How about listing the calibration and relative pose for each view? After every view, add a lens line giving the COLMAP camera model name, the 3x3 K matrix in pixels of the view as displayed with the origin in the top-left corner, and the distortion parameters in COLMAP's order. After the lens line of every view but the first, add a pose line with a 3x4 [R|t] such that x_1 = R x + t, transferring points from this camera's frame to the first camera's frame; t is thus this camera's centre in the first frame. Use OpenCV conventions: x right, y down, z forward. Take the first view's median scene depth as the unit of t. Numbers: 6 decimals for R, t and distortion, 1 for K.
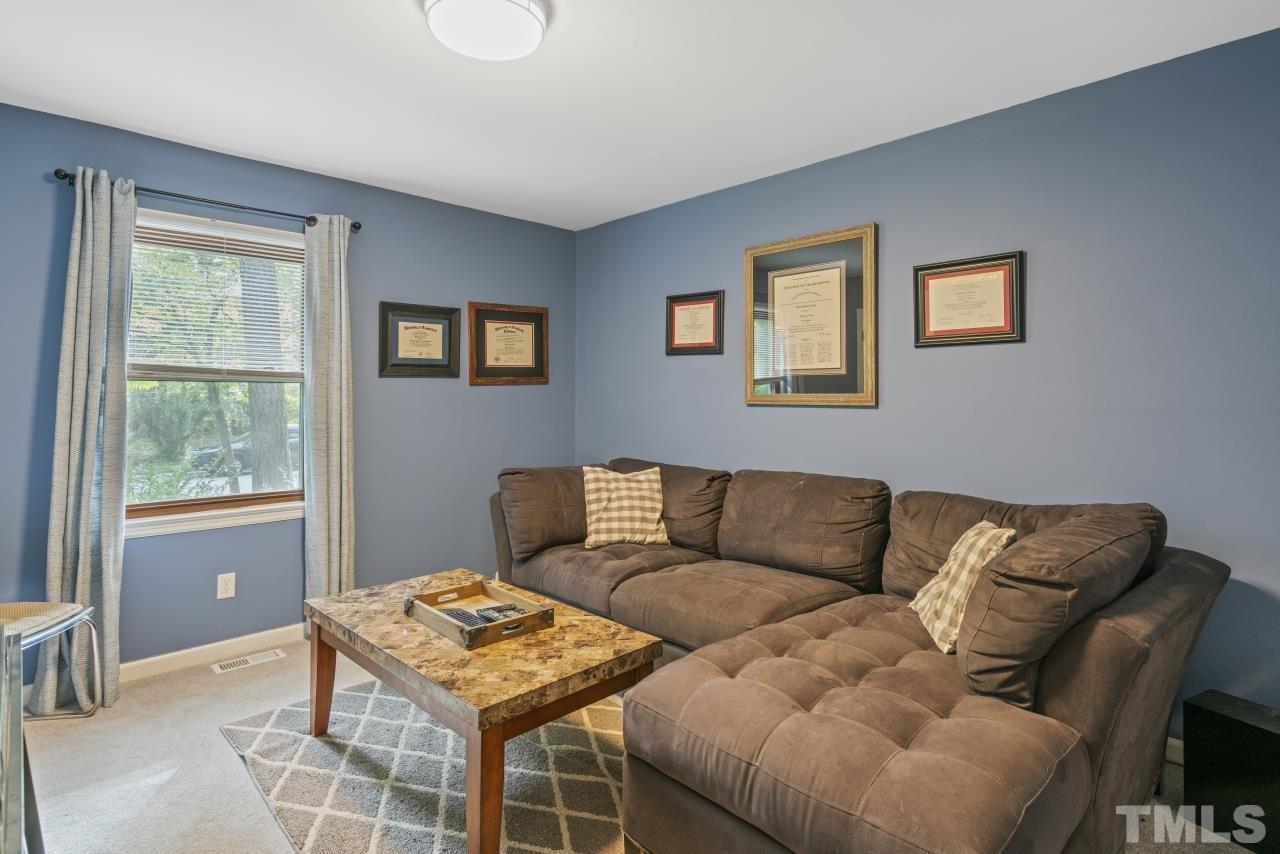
lens RADIAL K [[651.6, 0, 636.7], [0, 651.6, 397.0], [0, 0, 1]] dist [-0.003979, -0.000164]
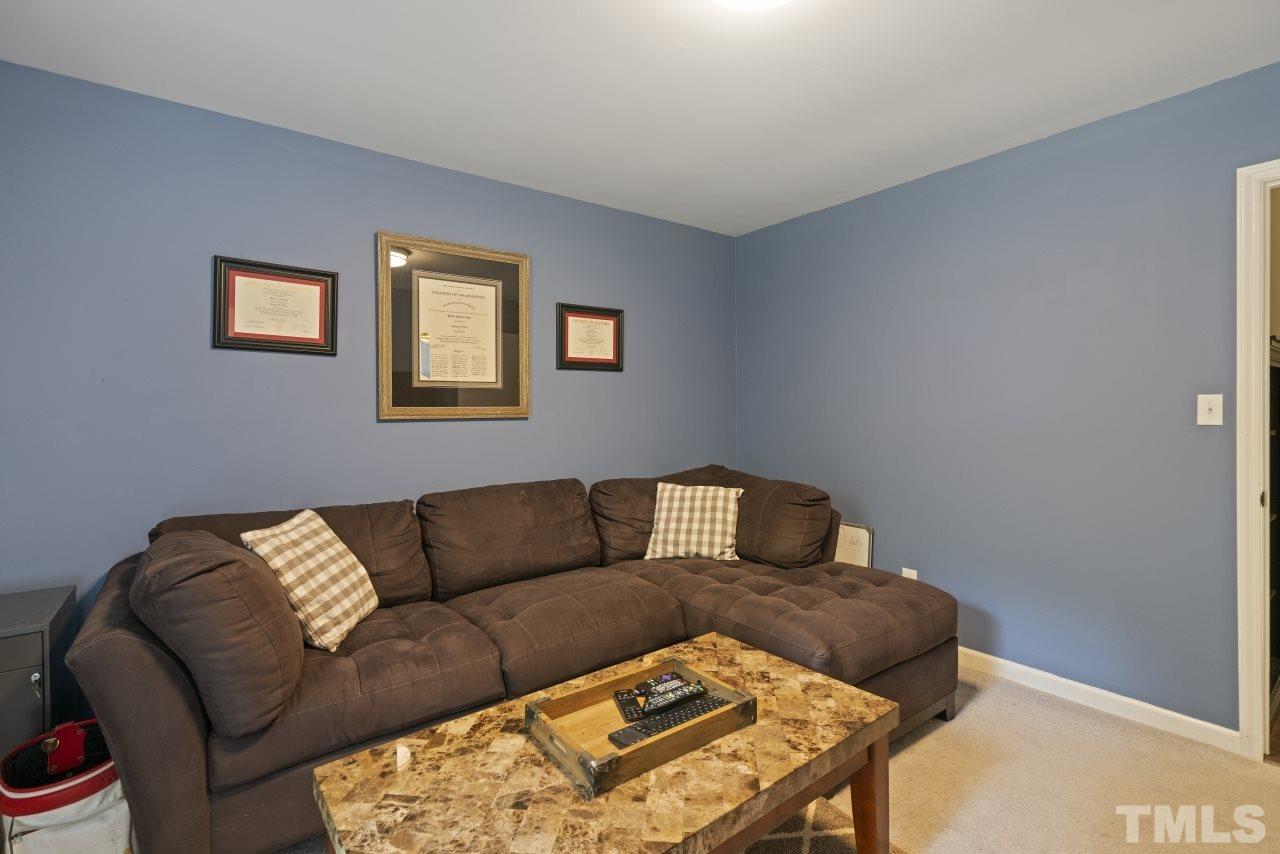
lens RADIAL K [[594.4, 0, 640.0], [0, 594.4, 427.0], [0, 0, 1]] dist [0.004269, 0.000723]
pose [[0.114205, -0.044994, 0.992438, -0.848413], [0.002025, 0.998982, 0.045058, -0.020021], [-0.993455, -0.003136, 0.114180, 0.886258]]
